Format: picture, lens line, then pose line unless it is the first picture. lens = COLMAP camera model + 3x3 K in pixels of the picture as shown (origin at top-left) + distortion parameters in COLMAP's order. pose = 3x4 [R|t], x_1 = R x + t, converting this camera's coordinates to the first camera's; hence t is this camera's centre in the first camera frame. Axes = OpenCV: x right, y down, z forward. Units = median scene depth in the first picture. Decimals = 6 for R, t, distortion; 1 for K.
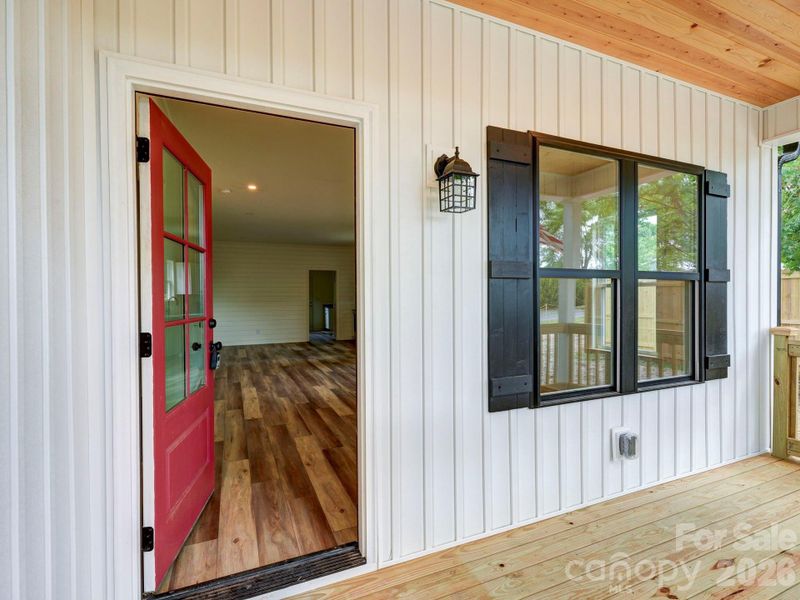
lens RADIAL K [[391.8, 0, 400.7], [0, 391.8, 300.5], [0, 0, 1]] dist [0.000829, -0.000252]
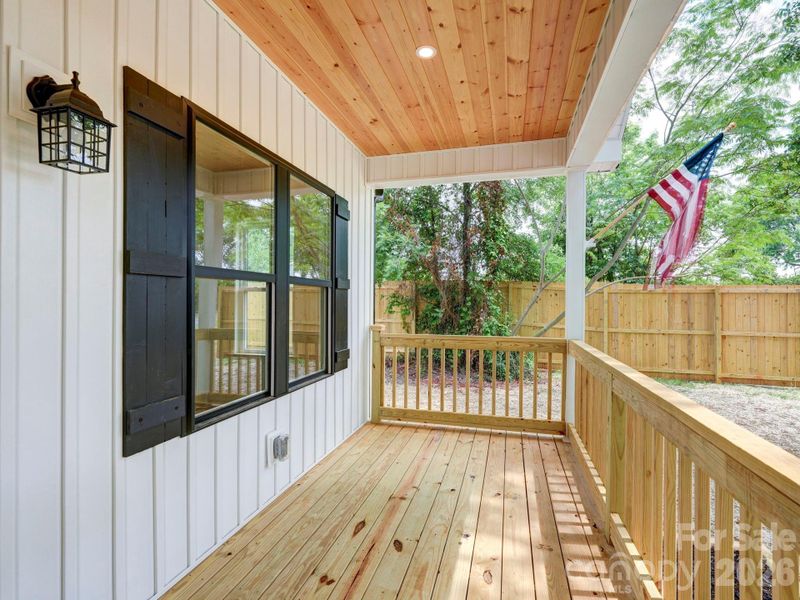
lens RADIAL K [[391.8, 0, 399.9], [0, 391.8, 300.5], [0, 0, 1]] dist [0.000829, -0.000252]
pose [[0.631226, 0.009847, 0.775537, -0.015983], [-0.001814, 0.999935, -0.011219, 0.000842], [-0.775597, 0.005675, 0.631203, 0.120569]]
